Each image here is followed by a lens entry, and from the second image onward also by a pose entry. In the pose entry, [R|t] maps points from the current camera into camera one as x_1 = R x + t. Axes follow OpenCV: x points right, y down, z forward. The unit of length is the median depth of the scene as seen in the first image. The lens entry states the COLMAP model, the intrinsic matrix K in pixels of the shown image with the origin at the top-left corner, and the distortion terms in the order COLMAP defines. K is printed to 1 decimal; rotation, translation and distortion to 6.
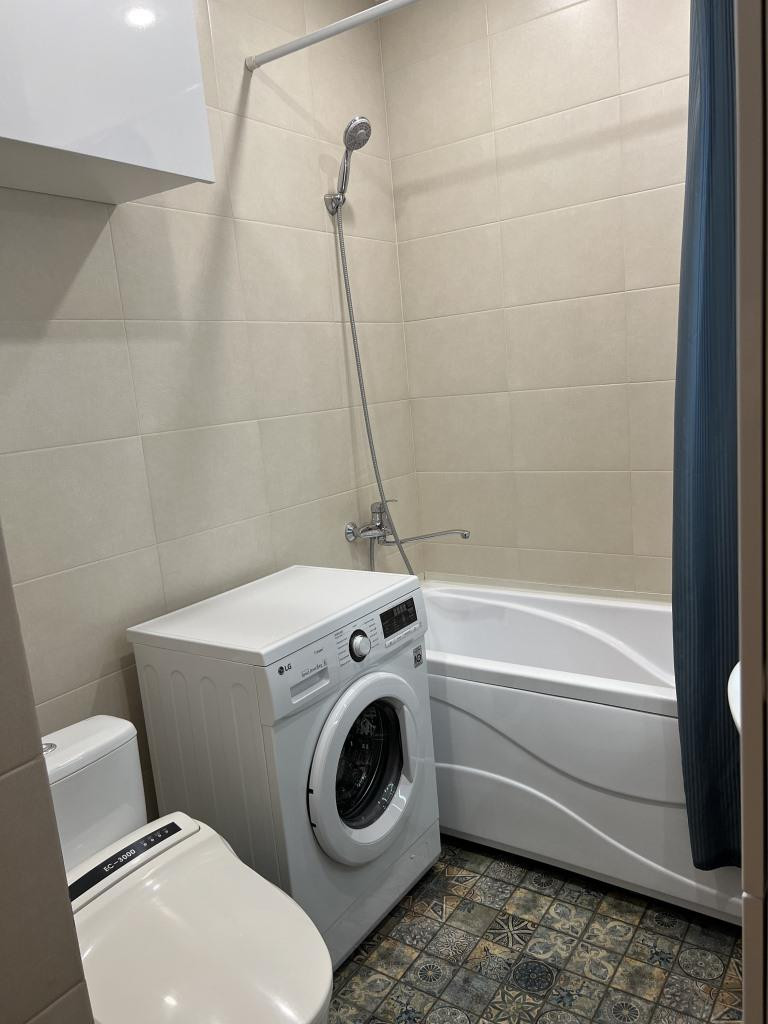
lens RADIAL K [[778.2, 0, 384.2], [0, 778.2, 518.6], [0, 0, 1]] dist [0.065295, -0.079164]
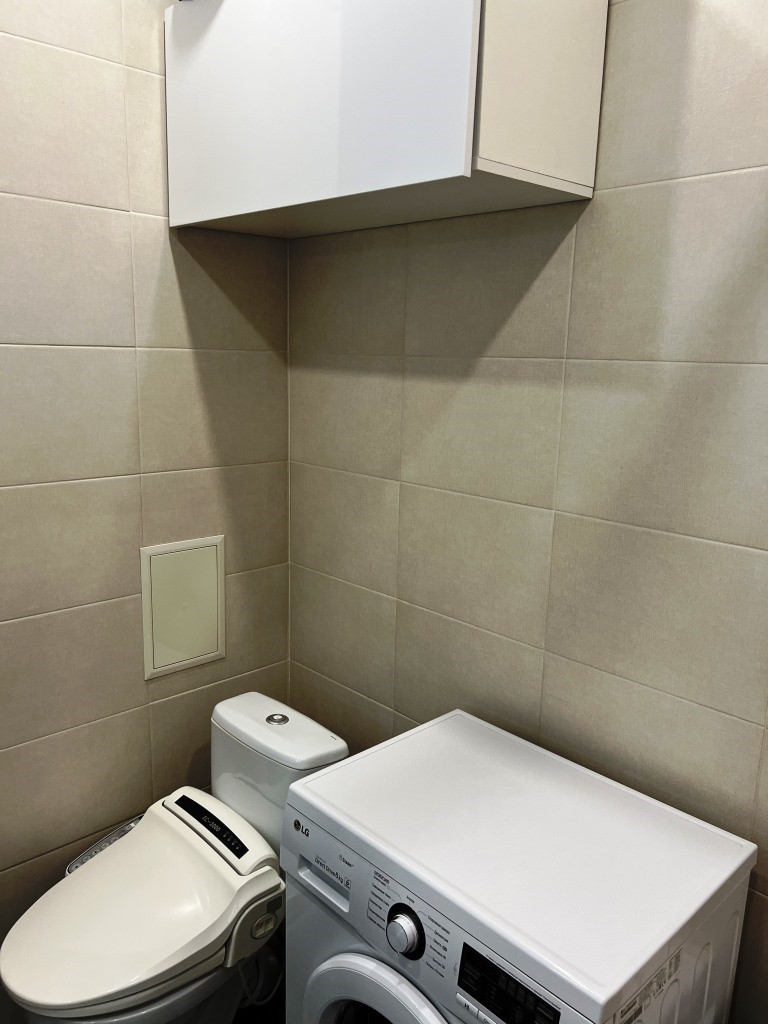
lens RADIAL K [[778.2, 0, 384.2], [0, 778.2, 518.6], [0, 0, 1]] dist [0.065295, -0.079164]
pose [[-0.208884, 0.289288, -0.934173, 0.434235], [-0.182650, 0.926896, 0.327876, -0.319943], [0.960732, 0.239115, -0.140776, 0.962052]]
